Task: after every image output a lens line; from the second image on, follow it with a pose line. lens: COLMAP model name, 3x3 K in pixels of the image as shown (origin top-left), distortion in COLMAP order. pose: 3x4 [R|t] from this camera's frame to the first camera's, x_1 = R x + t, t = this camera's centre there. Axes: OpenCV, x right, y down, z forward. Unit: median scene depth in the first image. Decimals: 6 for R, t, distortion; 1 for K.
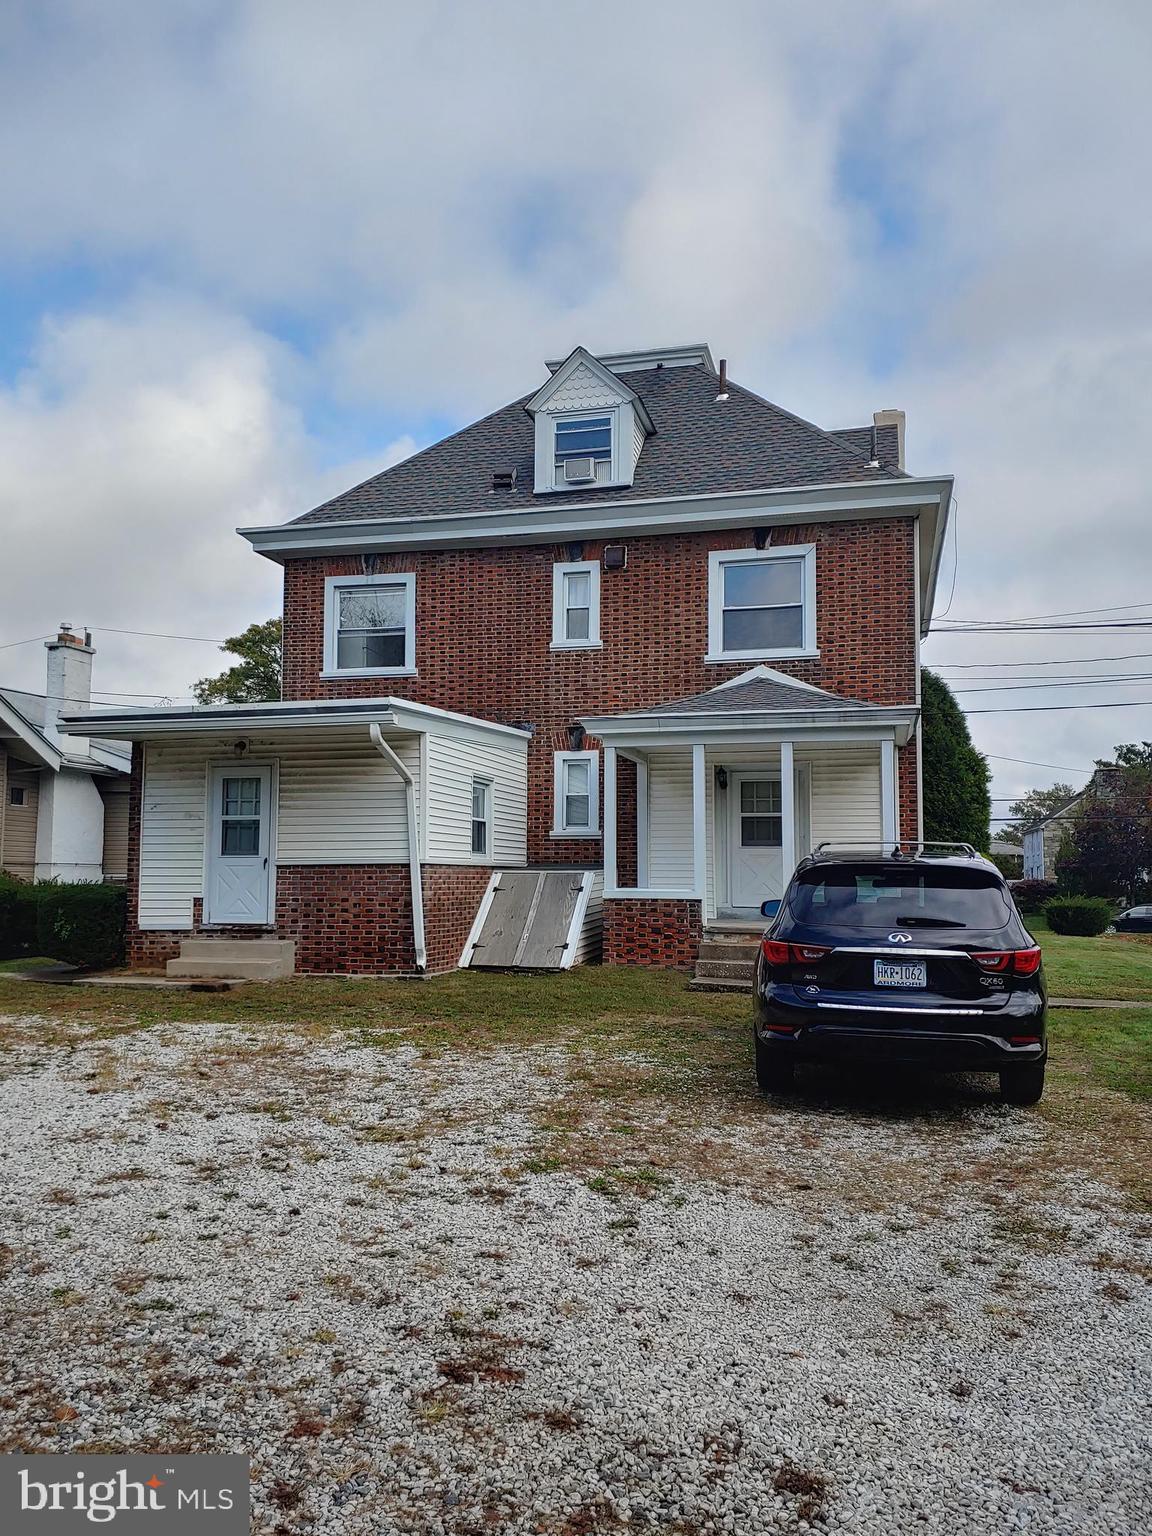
lens RADIAL K [[1191.3, 0, 576.8], [0, 1191.3, 820.9], [0, 0, 1]] dist [0.043147, -0.001757]
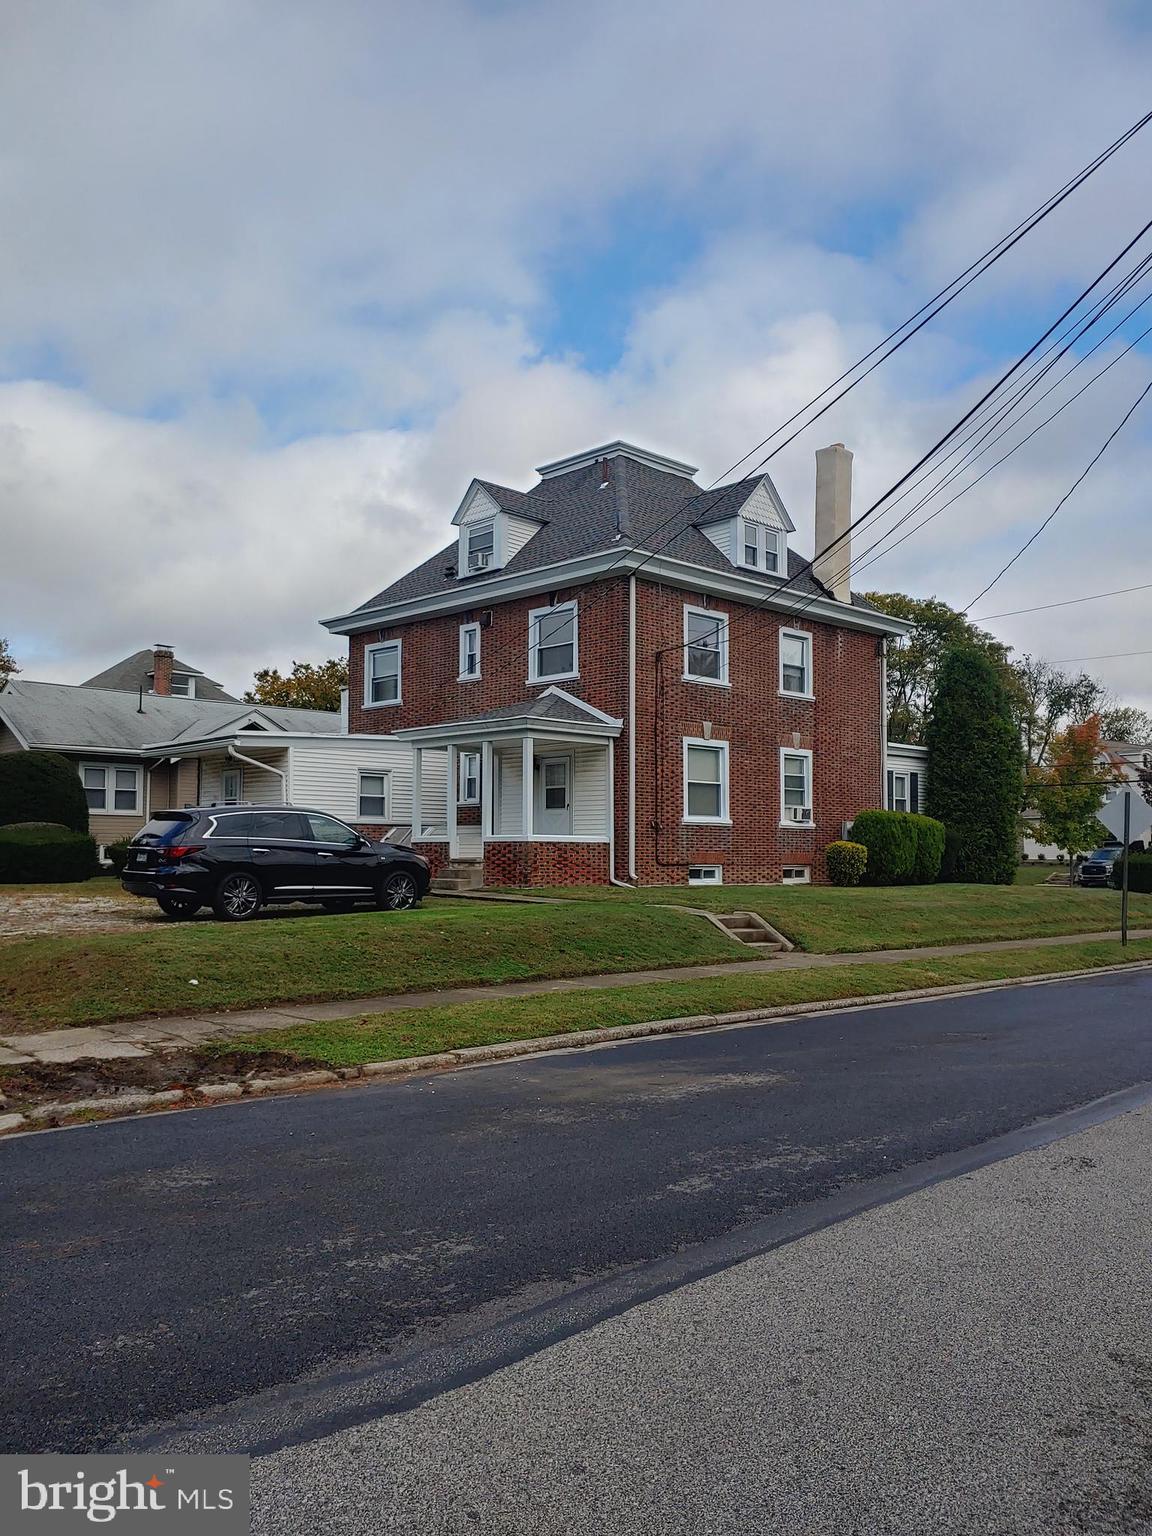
lens RADIAL K [[1245.6, 0, 577.2], [0, 1245.6, 791.1], [0, 0, 1]] dist [0.066078, -0.001665]
pose [[0.849958, -0.028526, -0.526078, 0.999171], [0.024115, 0.999593, -0.015240, 0.023664], [0.526299, 0.000268, 0.850300, -0.288035]]
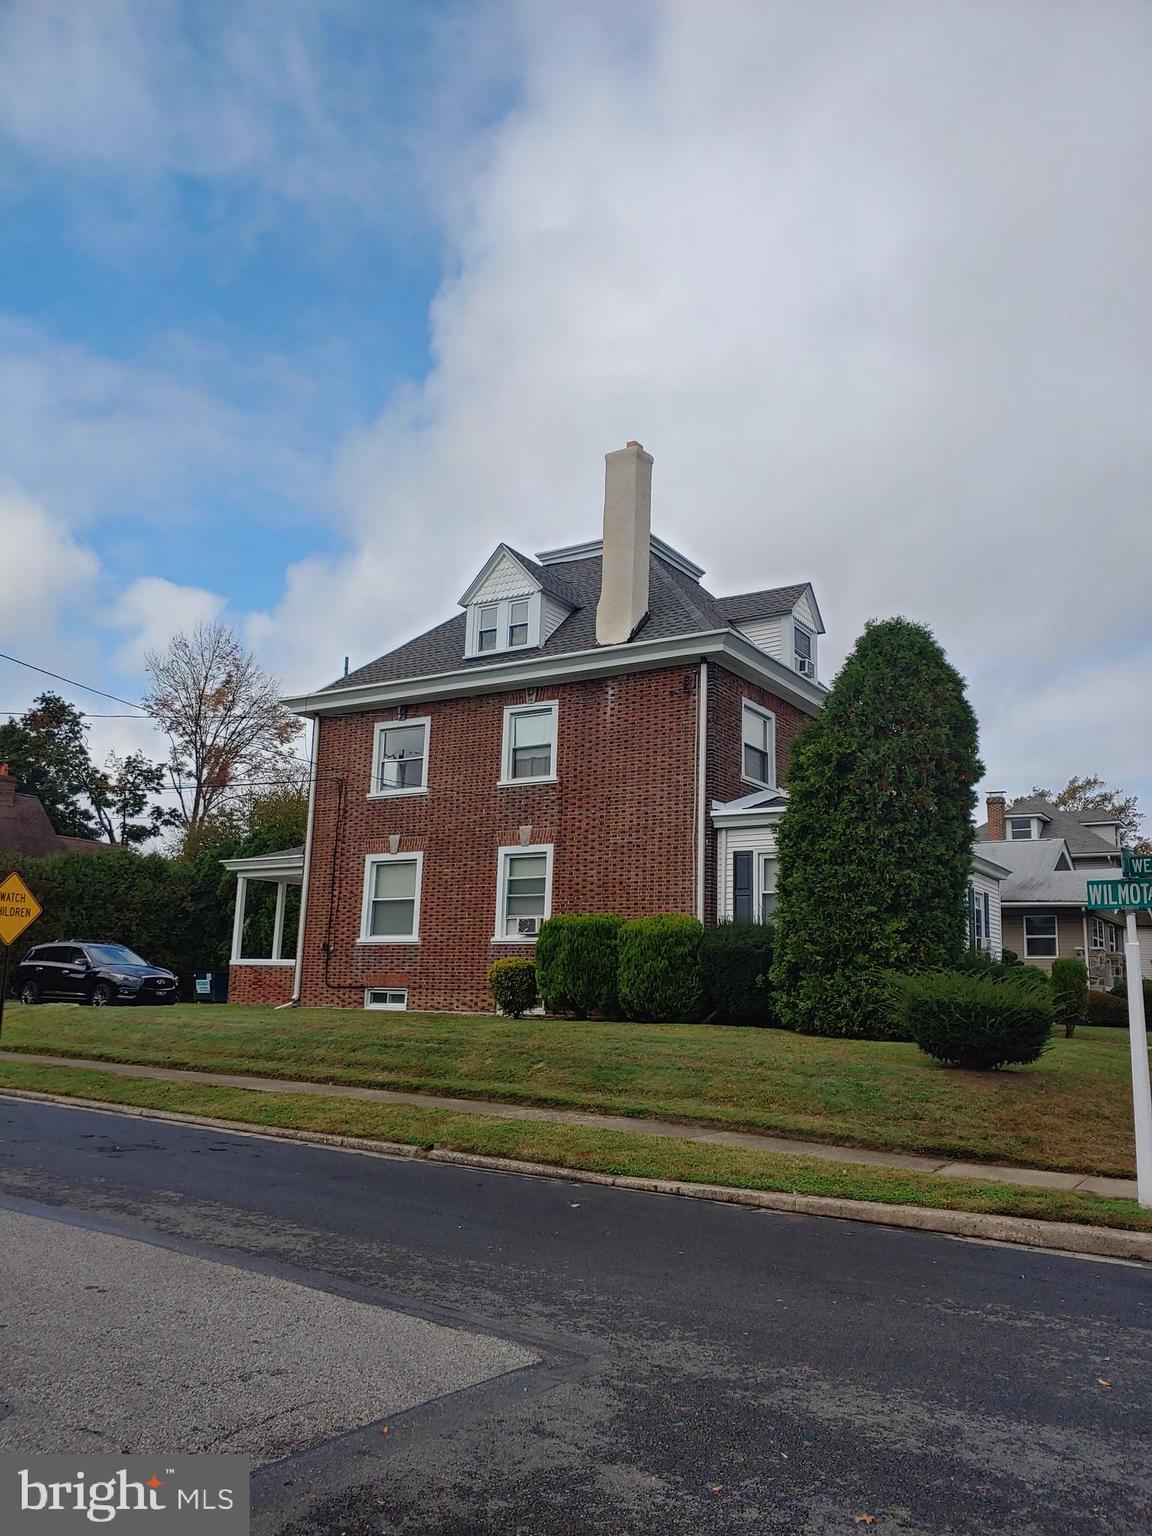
lens RADIAL K [[1172.2, 0, 631.0], [0, 1172.2, 765.0], [0, 0, 1]] dist [-0.038301, -0.004091]
pose [[-0.287439, -0.201716, -0.936317, 1.528635], [0.022456, 0.975884, -0.217134, 0.137873], [0.957536, -0.083439, -0.275978, 1.680568]]
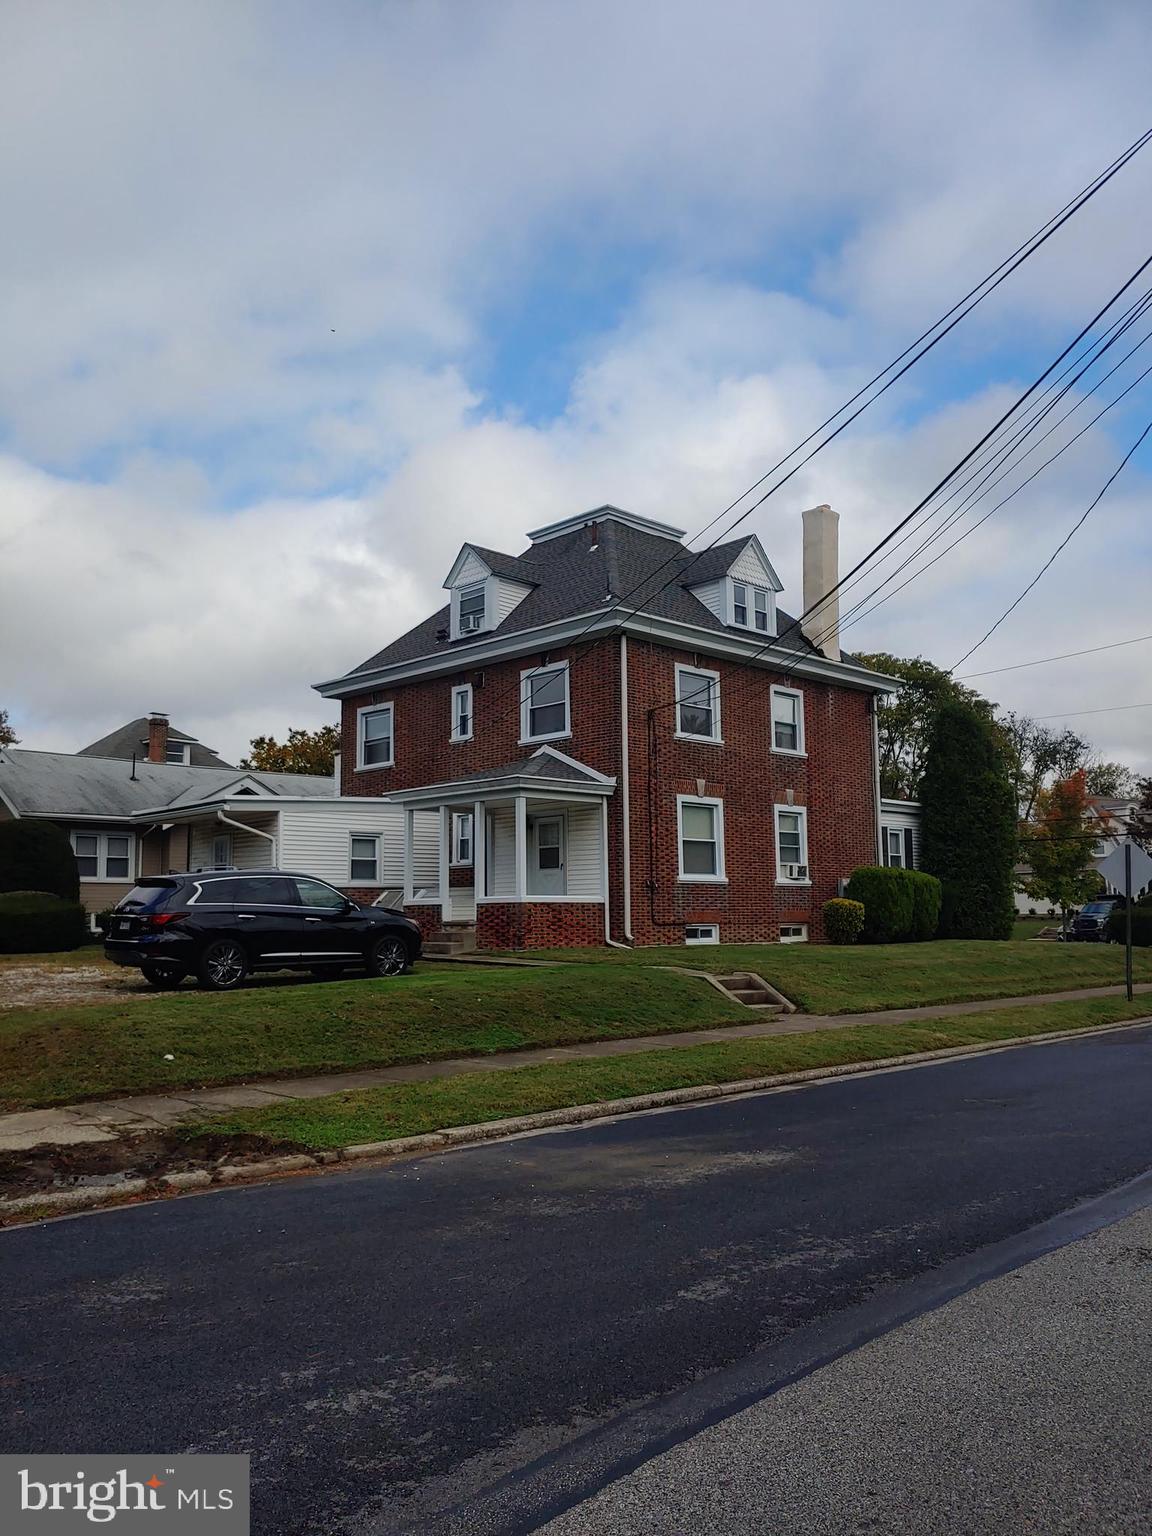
lens RADIAL K [[1219.8, 0, 582.8], [0, 1219.8, 776.7], [0, 0, 1]] dist [0.078106, -0.129301]
pose [[0.854420, -0.072455, -0.514506, 0.976996], [0.038151, 0.996305, -0.076948, 0.025050], [0.518181, 0.046117, 0.854027, -0.252002]]
